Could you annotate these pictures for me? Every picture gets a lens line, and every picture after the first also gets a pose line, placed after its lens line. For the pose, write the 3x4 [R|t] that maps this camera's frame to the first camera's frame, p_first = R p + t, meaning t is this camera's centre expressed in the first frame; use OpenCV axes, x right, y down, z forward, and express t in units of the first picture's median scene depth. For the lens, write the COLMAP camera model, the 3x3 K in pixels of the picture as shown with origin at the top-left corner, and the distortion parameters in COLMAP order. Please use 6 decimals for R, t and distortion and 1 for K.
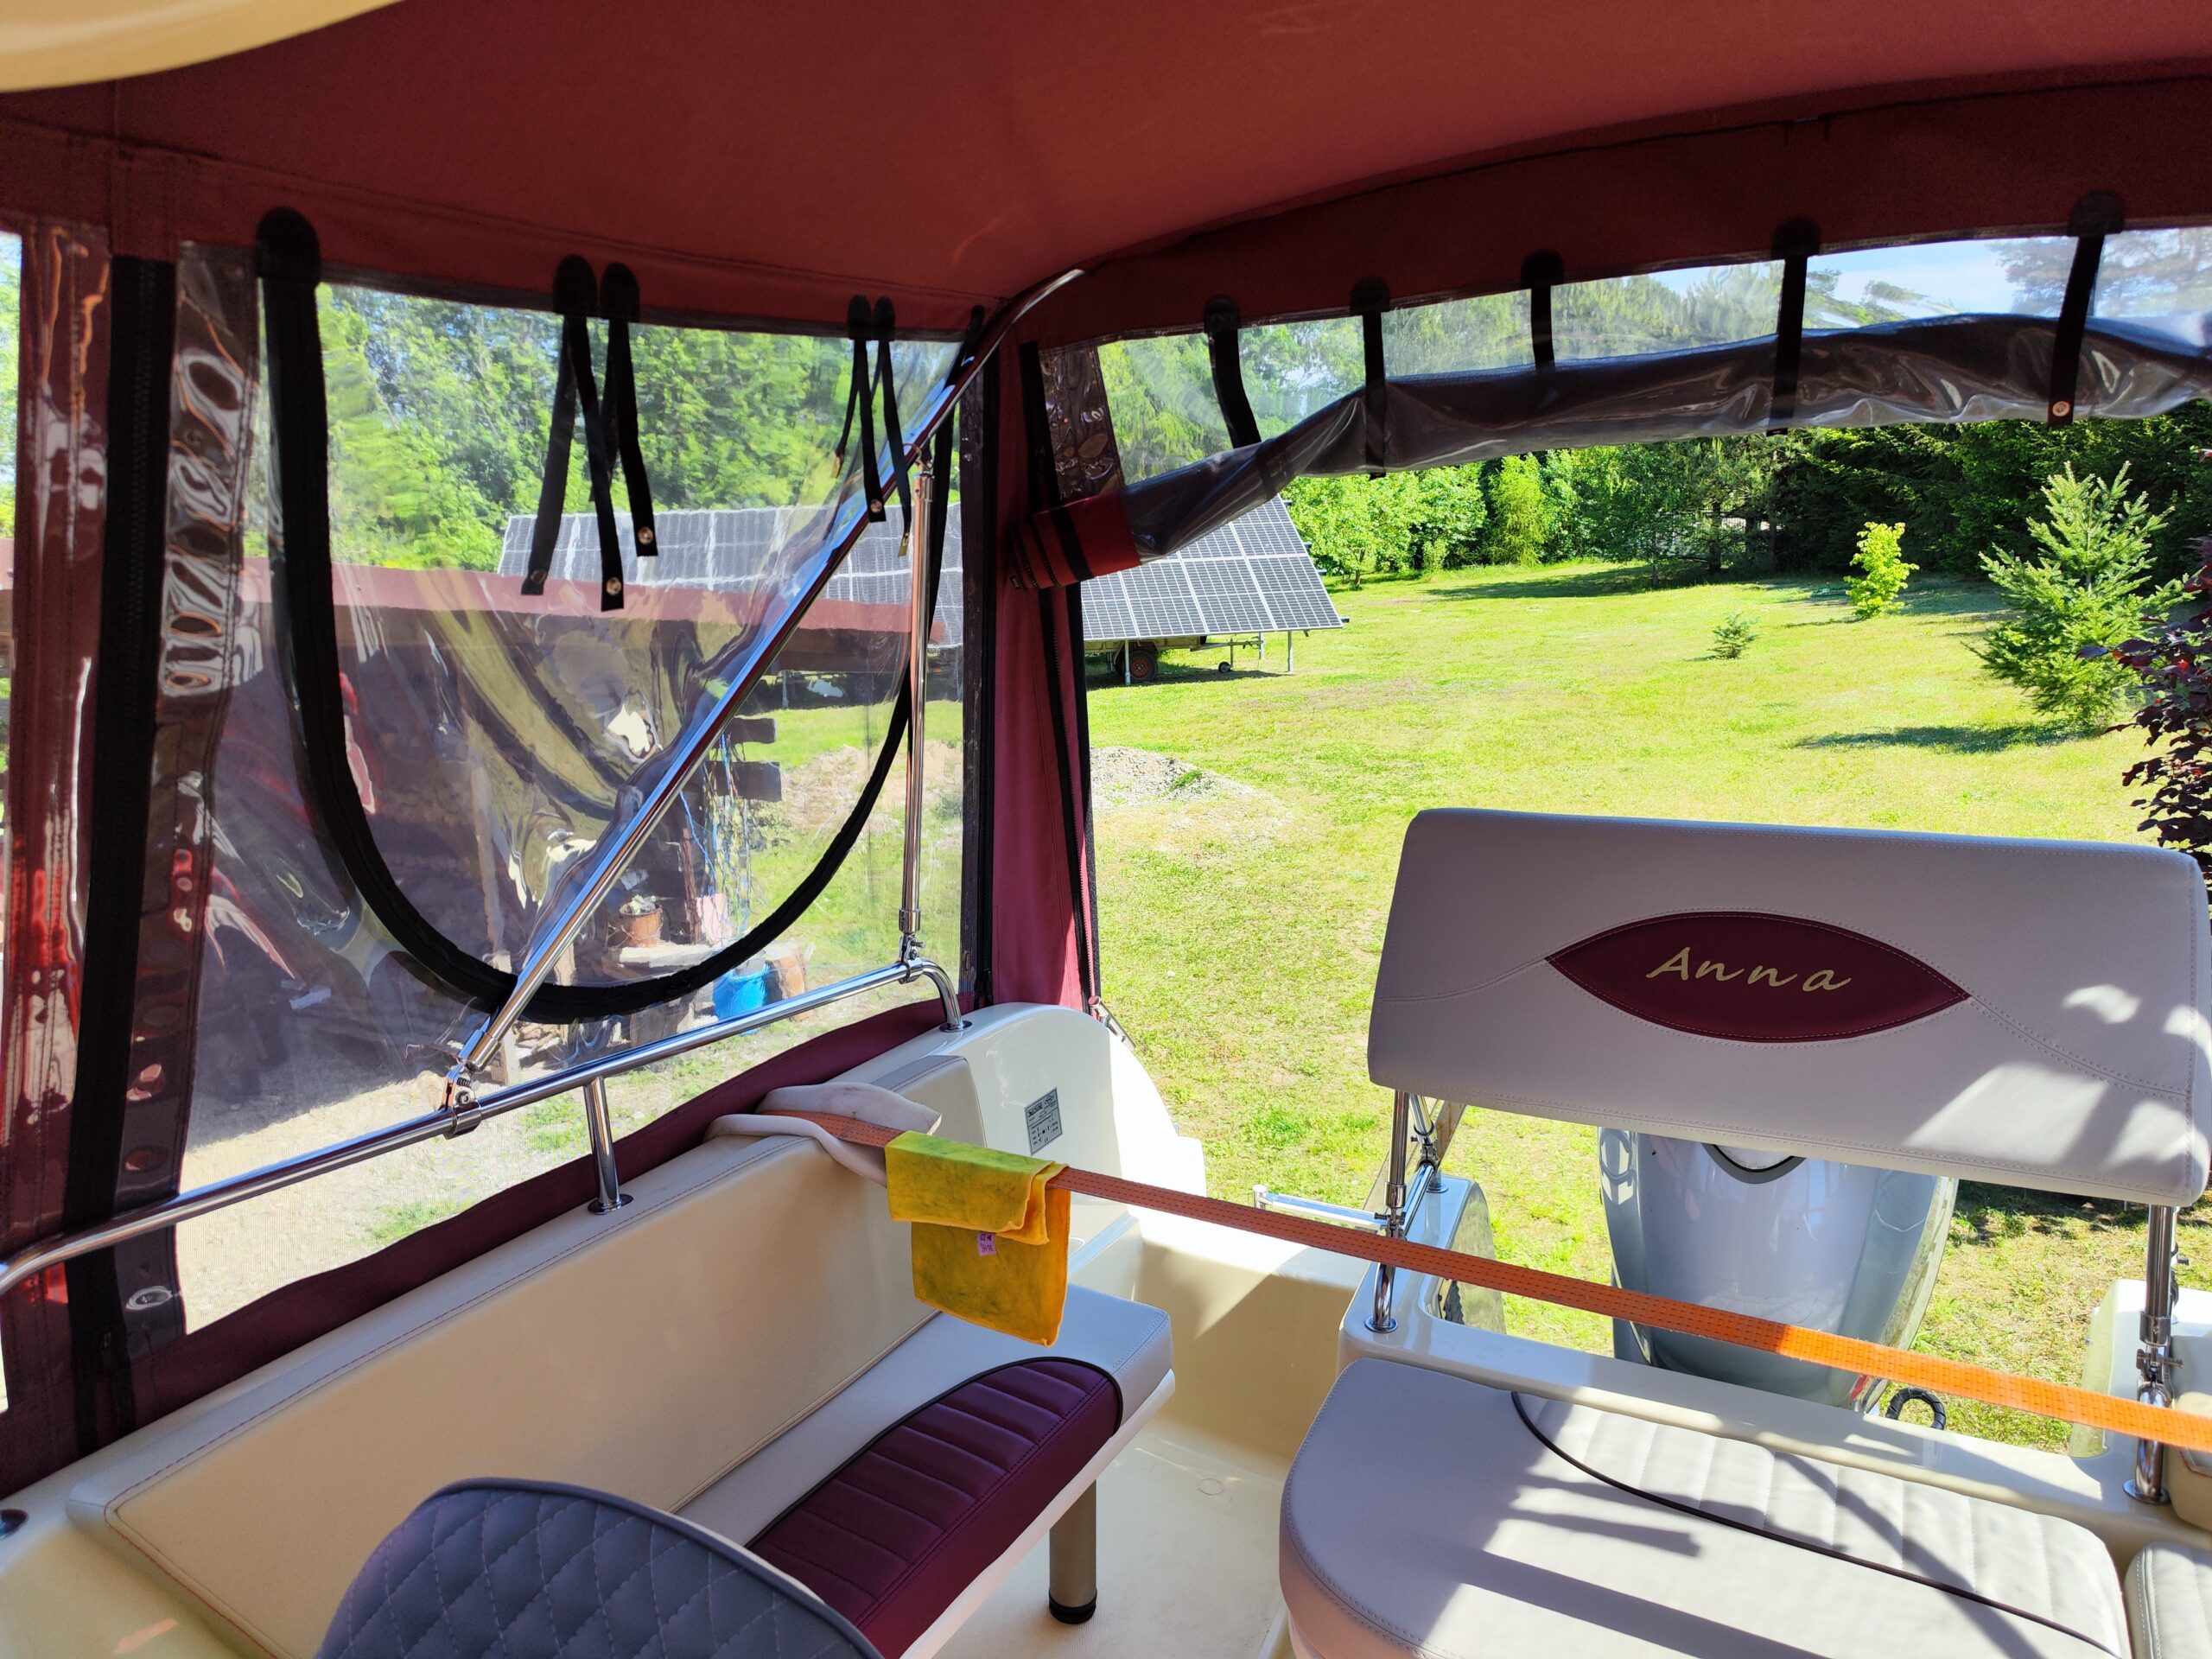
lens RADIAL K [[1540.6, 0, 1103.1], [0, 1540.6, 827.2], [0, 0, 1]] dist [0.053285, -0.038269]
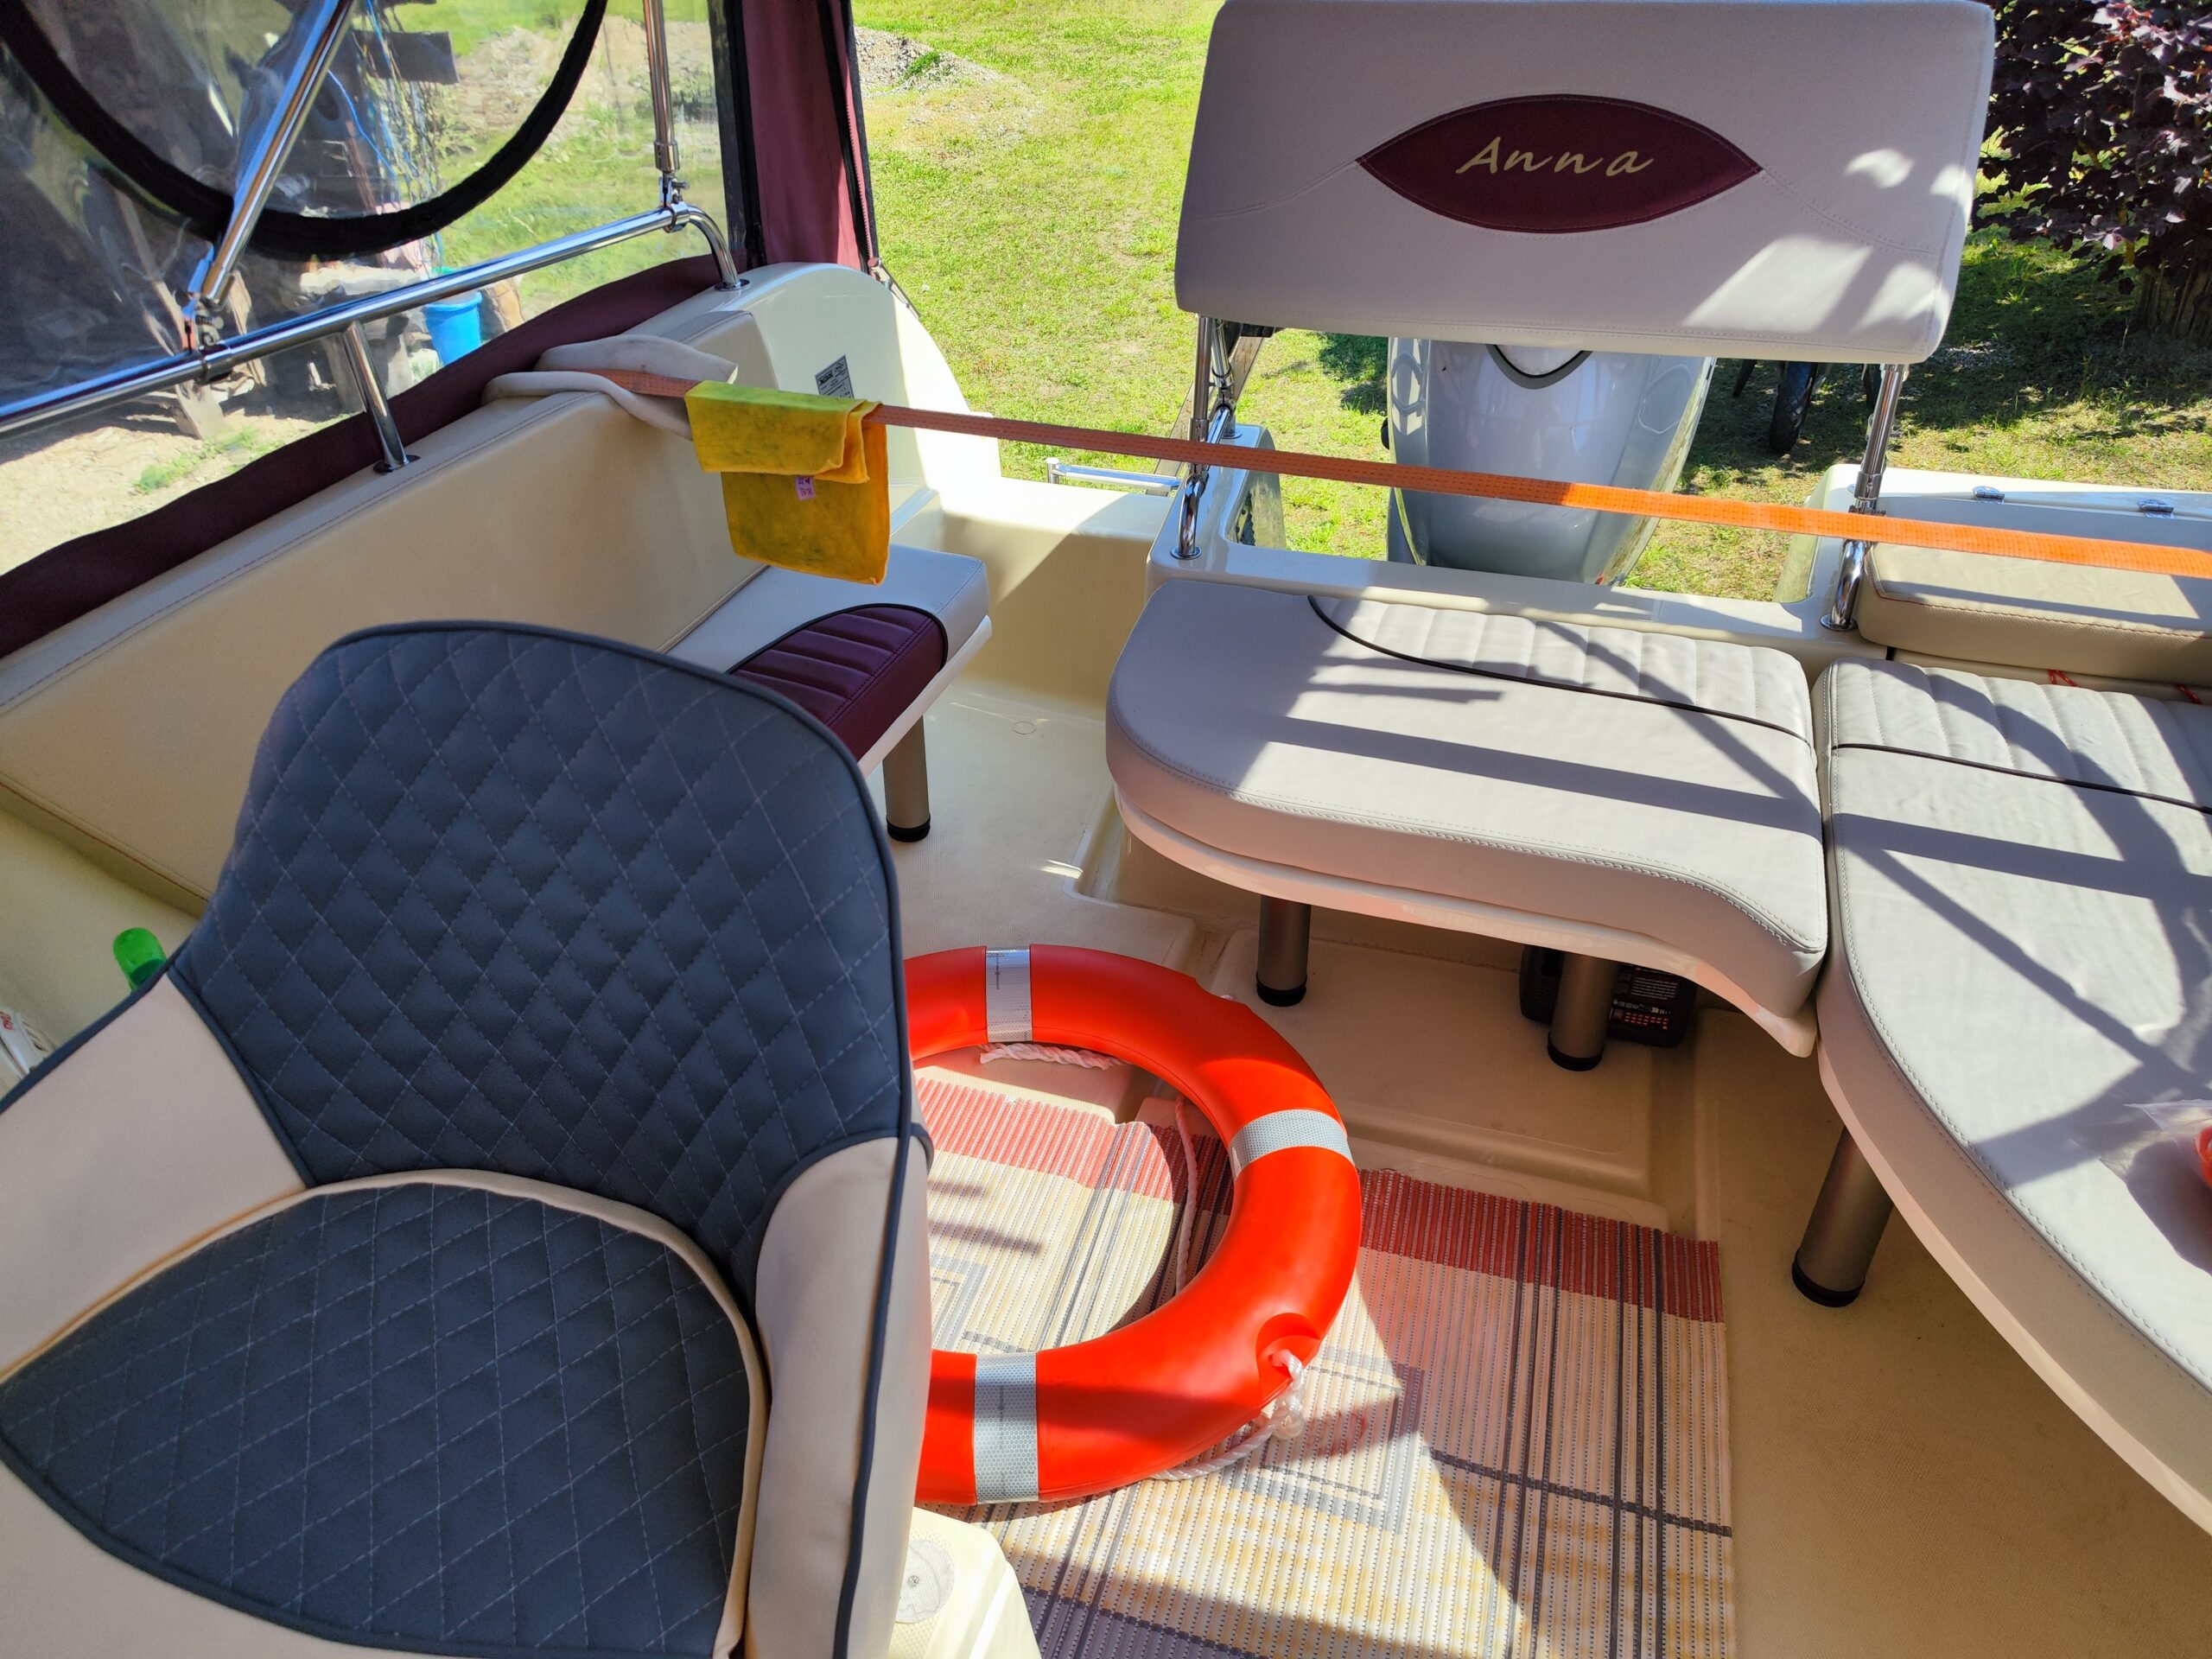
lens RADIAL K [[1532.8, 0, 1069.0], [0, 1532.8, 859.7], [0, 0, 1]] dist [0.084380, -0.079823]
pose [[0.986189, -0.086215, 0.141418, -0.066094], [0.025252, 0.922122, 0.386074, 0.105969], [-0.163690, -0.377171, 0.911563, -0.024174]]
